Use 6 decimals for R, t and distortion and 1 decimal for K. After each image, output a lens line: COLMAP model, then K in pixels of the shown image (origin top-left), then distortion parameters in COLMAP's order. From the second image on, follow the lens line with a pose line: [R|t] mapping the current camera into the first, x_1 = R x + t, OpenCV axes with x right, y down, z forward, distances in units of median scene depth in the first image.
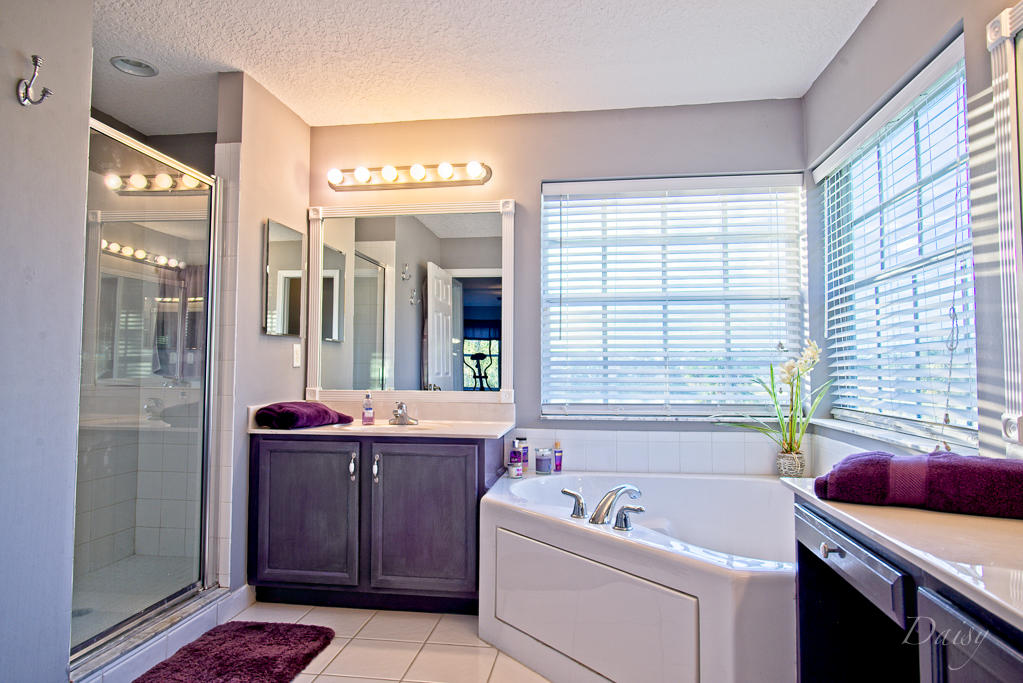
lens RADIAL K [[617.6, 0, 512.7], [0, 617.6, 342.0], [0, 0, 1]] dist [-0.007186, 0.003240]
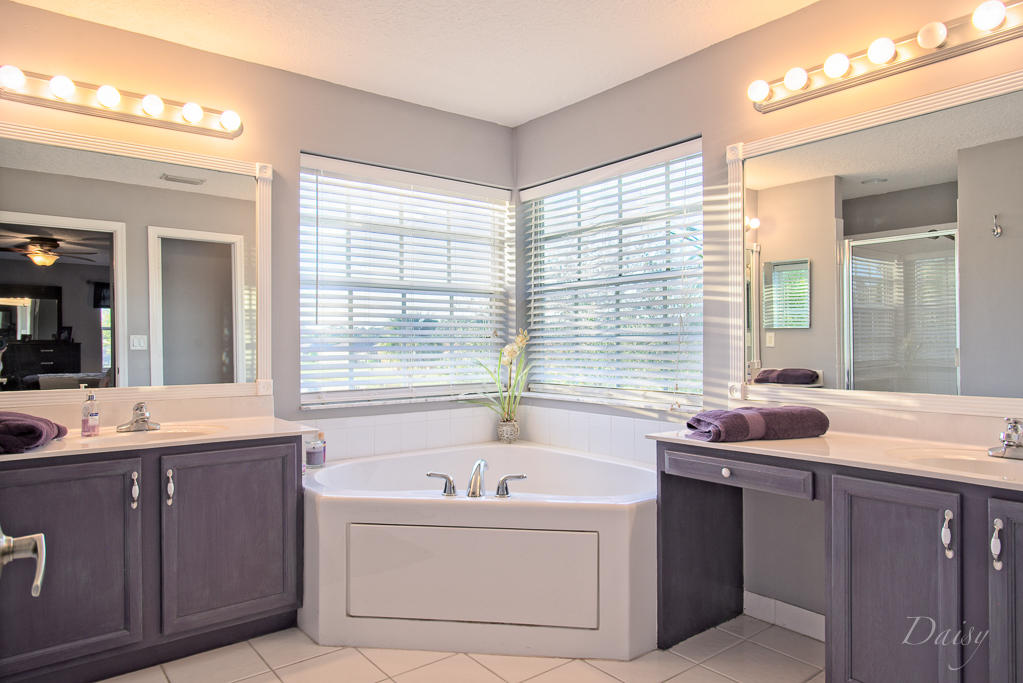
lens RADIAL K [[653.9, 0, 512.2], [0, 653.9, 344.4], [0, 0, 1]] dist [-0.000987, -0.000385]
pose [[0.691112, -0.006295, 0.722720, -0.462353], [-0.026982, 0.999040, 0.034503, -0.017041], [-0.722243, -0.043346, 0.690279, 0.098023]]
